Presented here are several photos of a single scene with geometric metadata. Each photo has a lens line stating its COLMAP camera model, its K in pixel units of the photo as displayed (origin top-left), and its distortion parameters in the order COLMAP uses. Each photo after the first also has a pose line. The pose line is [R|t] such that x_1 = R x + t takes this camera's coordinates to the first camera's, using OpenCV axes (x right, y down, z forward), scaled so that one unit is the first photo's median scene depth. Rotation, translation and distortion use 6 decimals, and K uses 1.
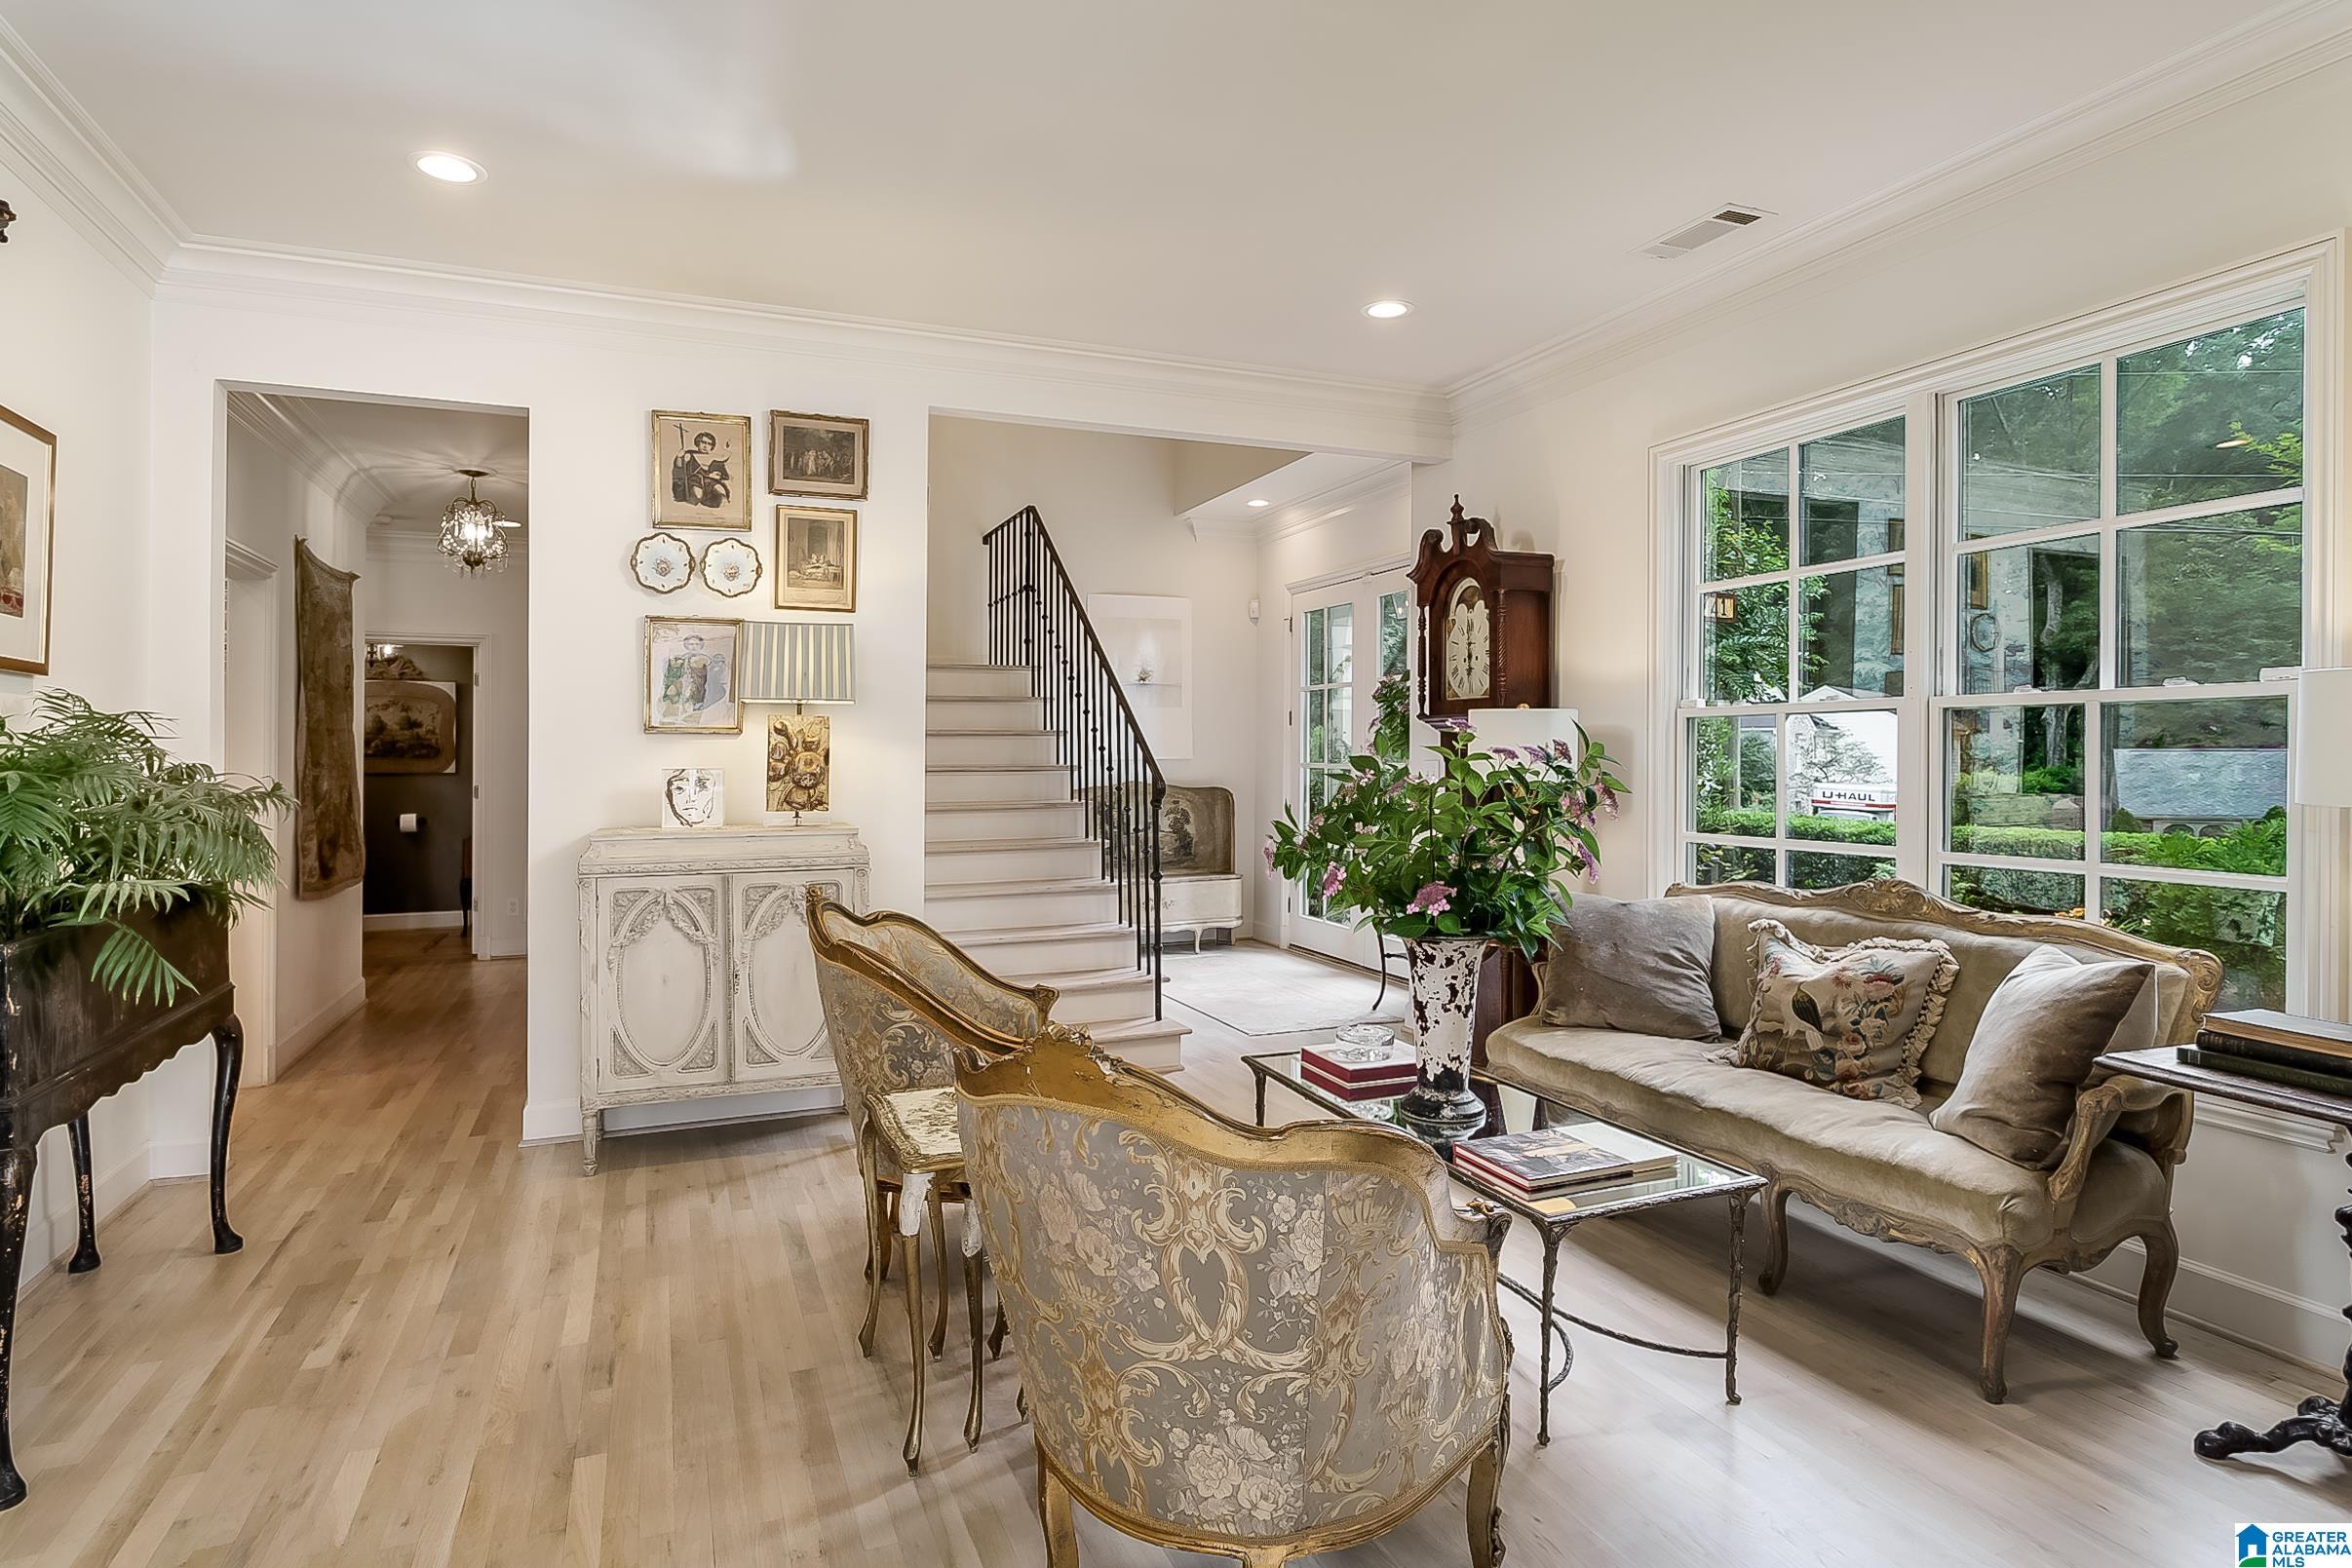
lens RADIAL K [[1256.1, 0, 1168.7], [0, 1256.1, 751.3], [0, 0, 1]] dist [-0.001721, 0.000625]
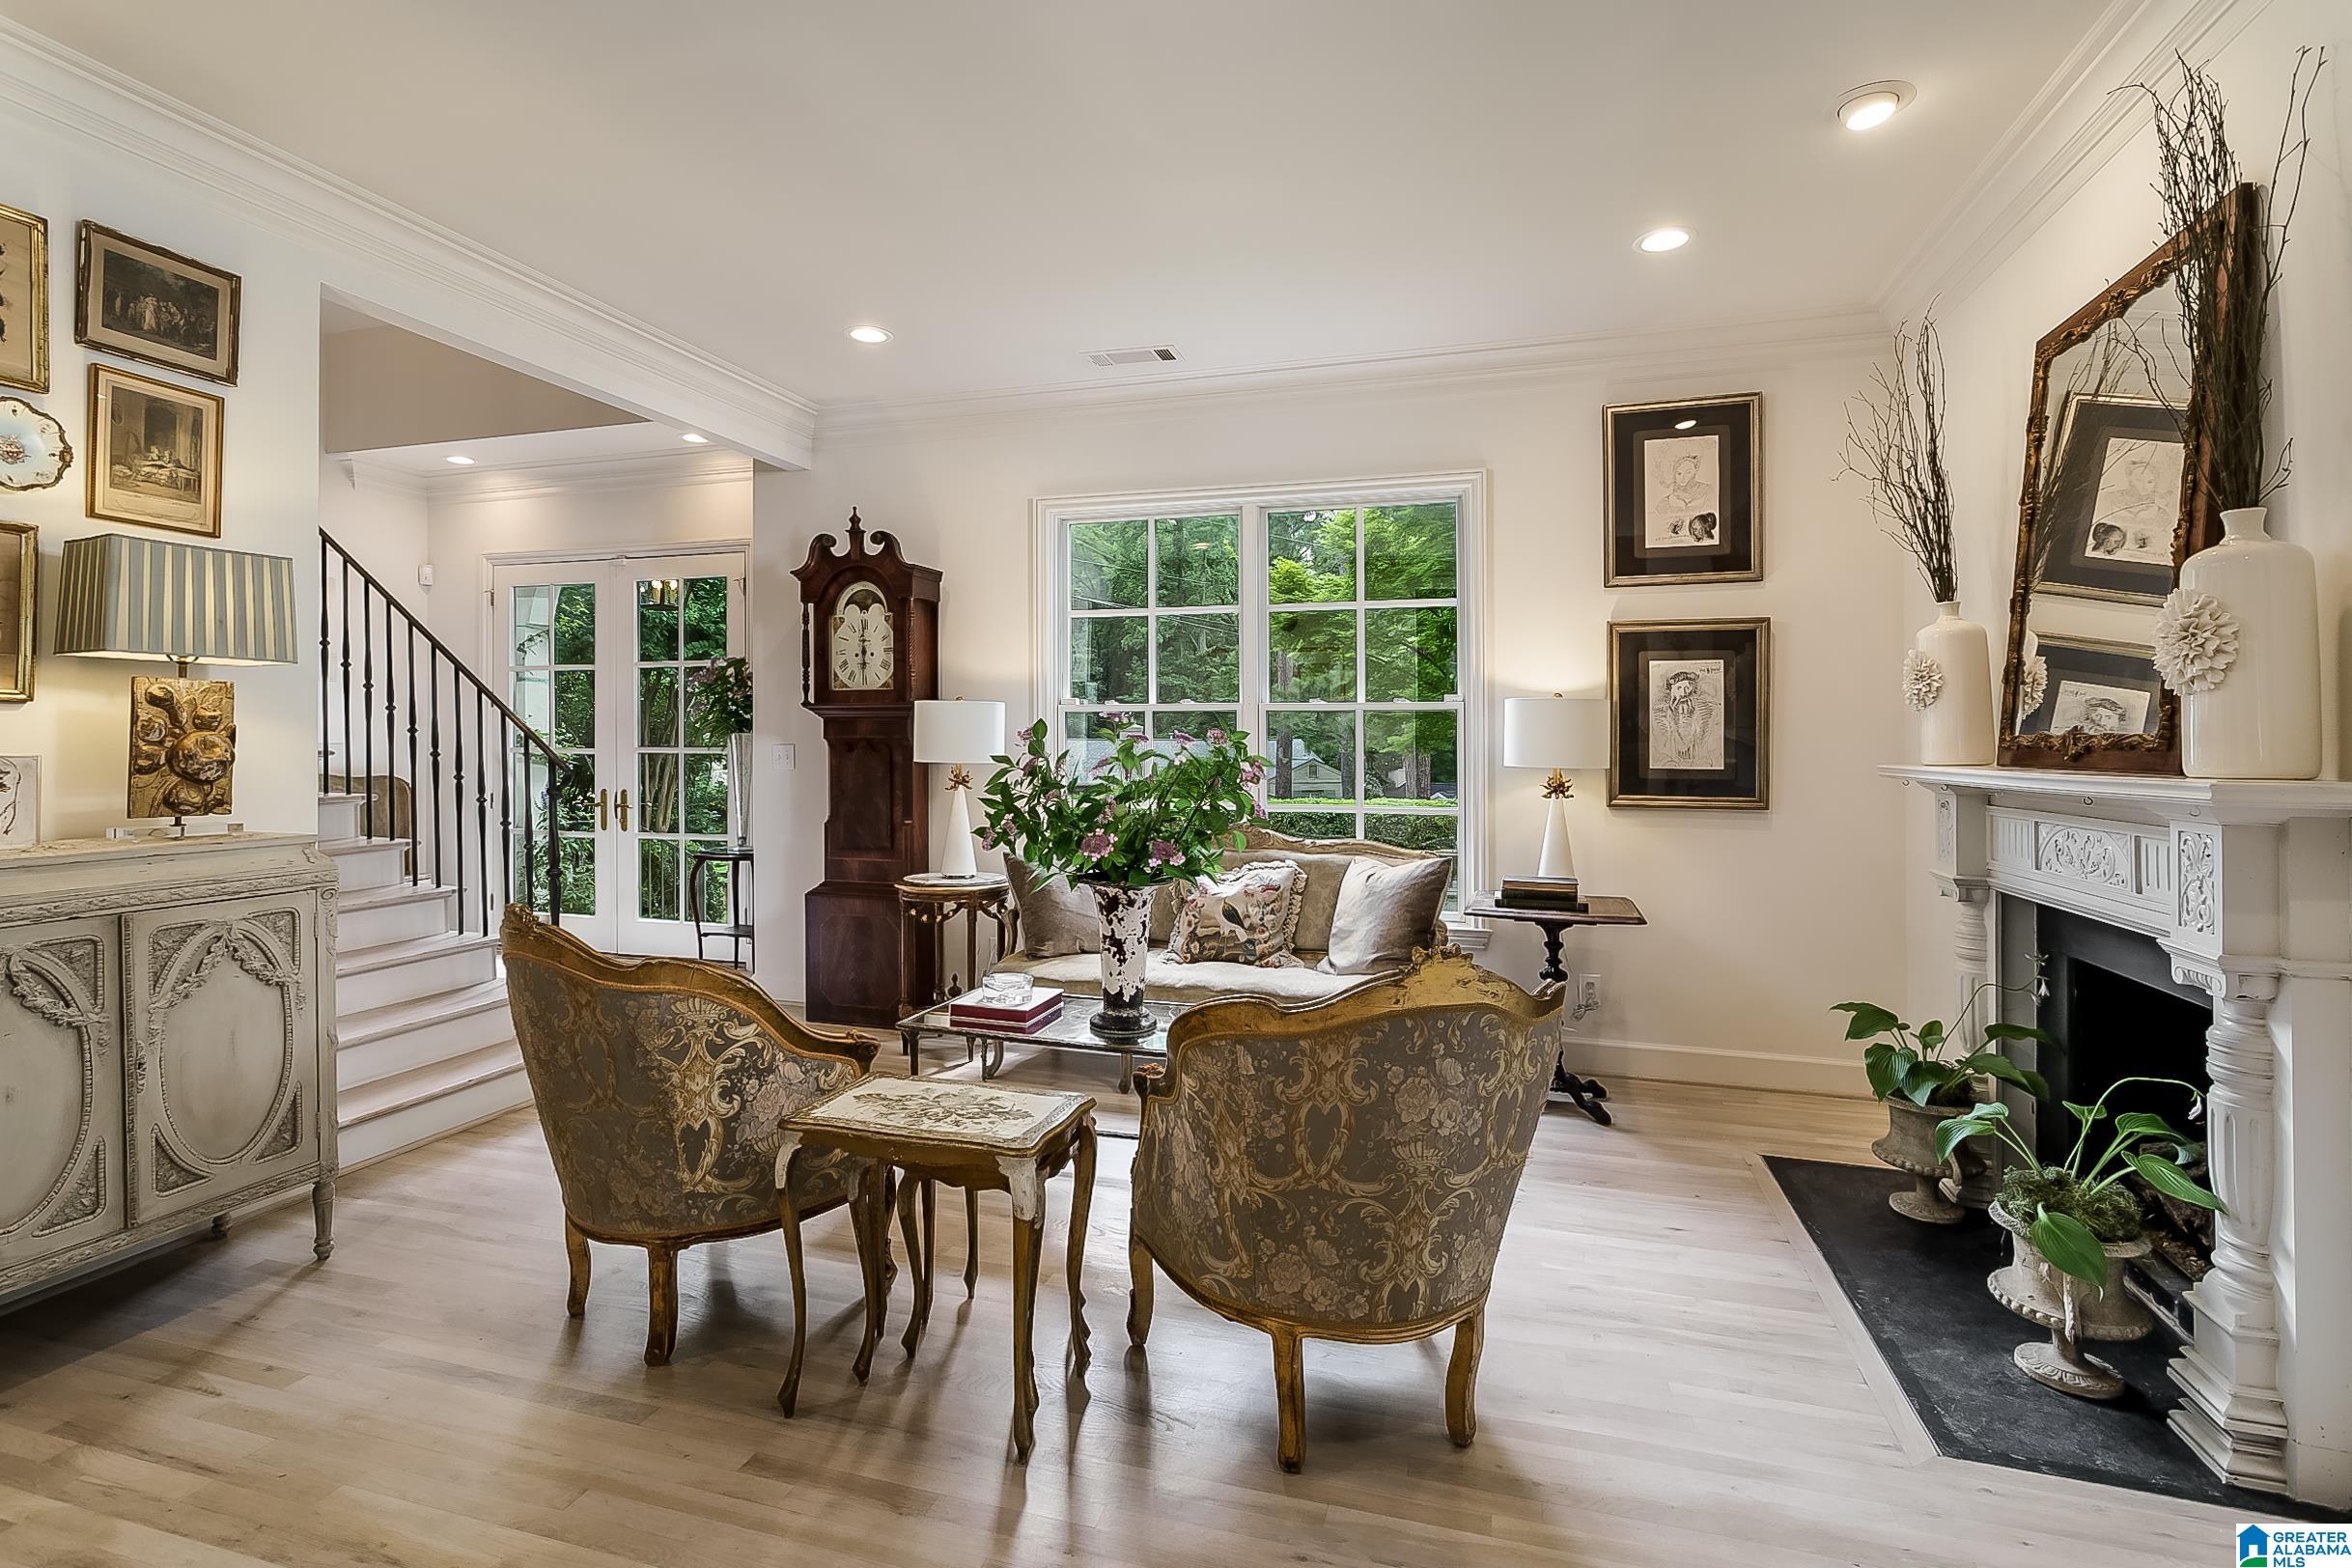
lens RADIAL K [[1116.3, 0, 1179.1], [0, 1116.3, 726.6], [0, 0, 1]] dist [-0.000948, 0.001053]
pose [[0.629938, 0.013674, 0.776525, -0.443128], [-0.005523, 0.999899, -0.013127, 0.003188], [-0.776626, 0.003980, 0.629950, 0.187487]]
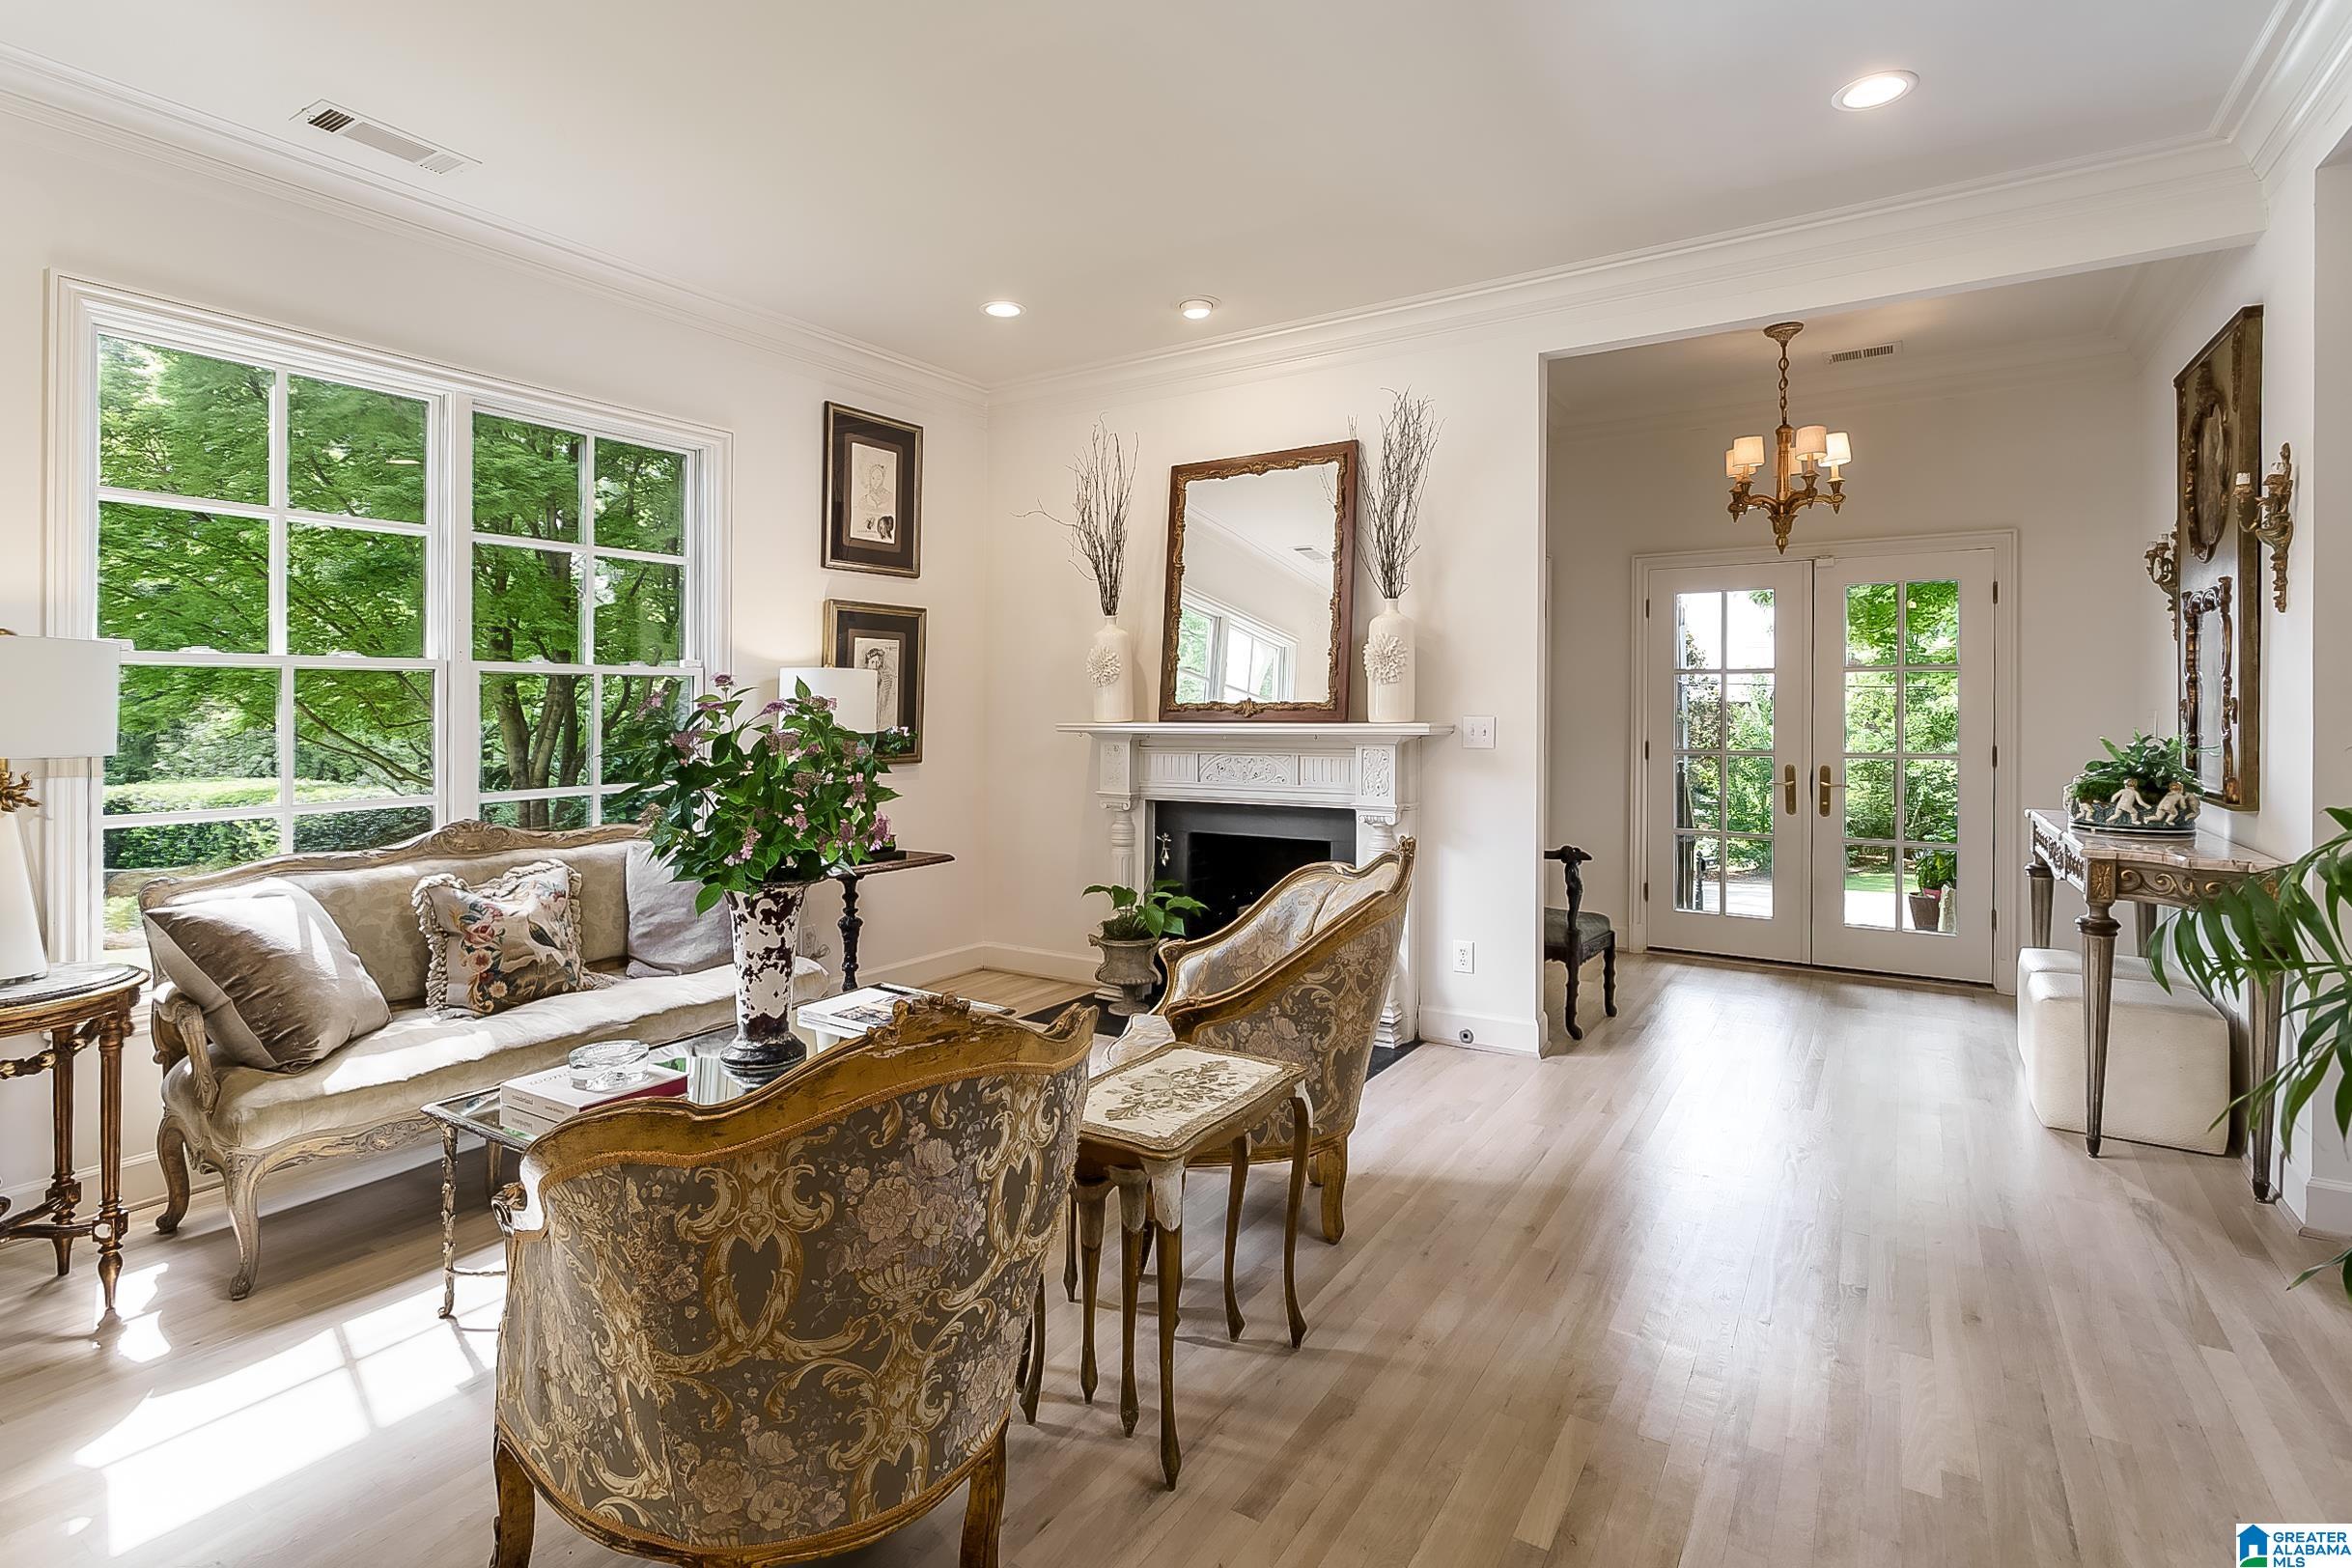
lens RADIAL K [[1105.0, 0, 1174.7], [0, 1105.0, 712.3], [0, 0, 1]] dist [-0.000067, 0.000233]
pose [[-0.565935, 0.001005, 0.824450, -0.516988], [0.003900, 0.999991, 0.001458, 0.004693], [-0.824441, 0.004040, -0.565934, 0.892770]]
